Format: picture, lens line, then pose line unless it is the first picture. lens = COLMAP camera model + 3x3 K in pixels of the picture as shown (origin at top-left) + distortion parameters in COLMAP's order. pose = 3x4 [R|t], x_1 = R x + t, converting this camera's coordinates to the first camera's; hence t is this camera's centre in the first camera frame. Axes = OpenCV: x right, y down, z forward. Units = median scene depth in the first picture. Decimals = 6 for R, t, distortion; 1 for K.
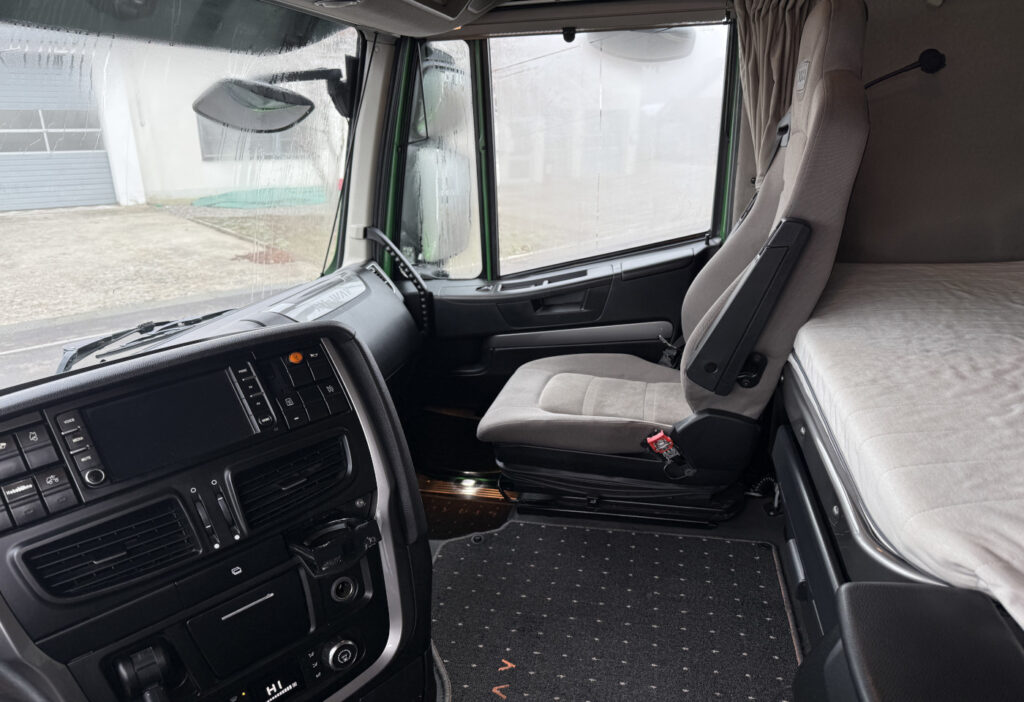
lens RADIAL K [[693.6, 0, 512.0], [0, 693.6, 351.0], [0, 0, 1]] dist [0.139155, -0.227409]
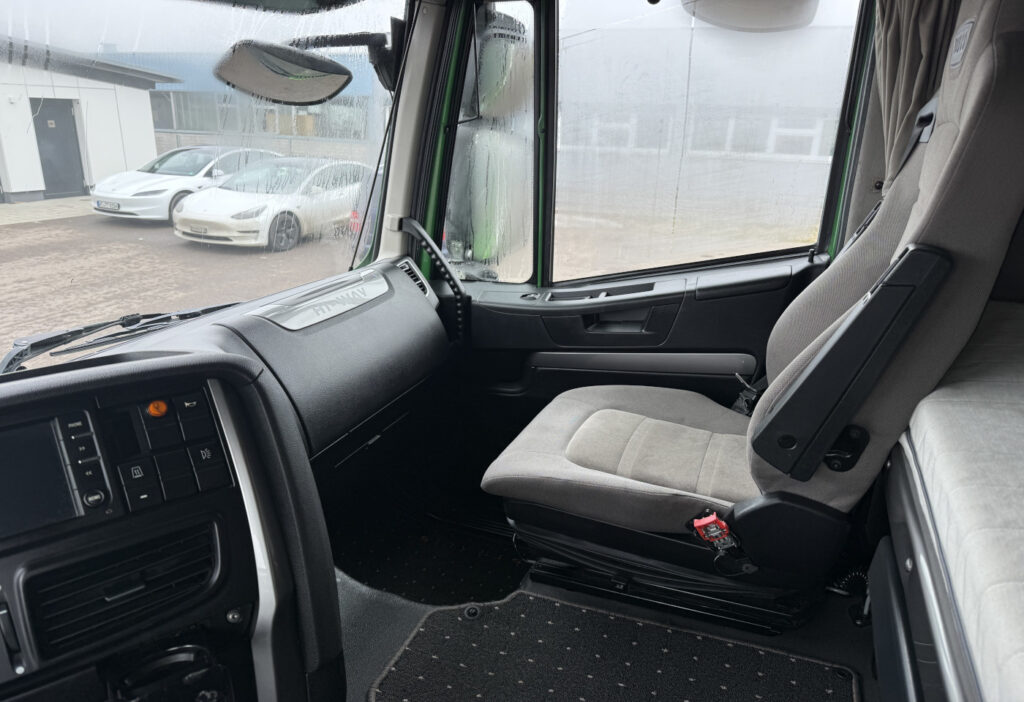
lens RADIAL K [[603.0, 0, 561.2], [0, 603.0, 333.5], [0, 0, 1]] dist [0.060502, -0.054660]
pose [[0.985069, 0.085188, -0.149605, 0.125977], [-0.080715, 0.996096, 0.035735, -0.083989], [0.152065, -0.023126, 0.988100, 0.310192]]
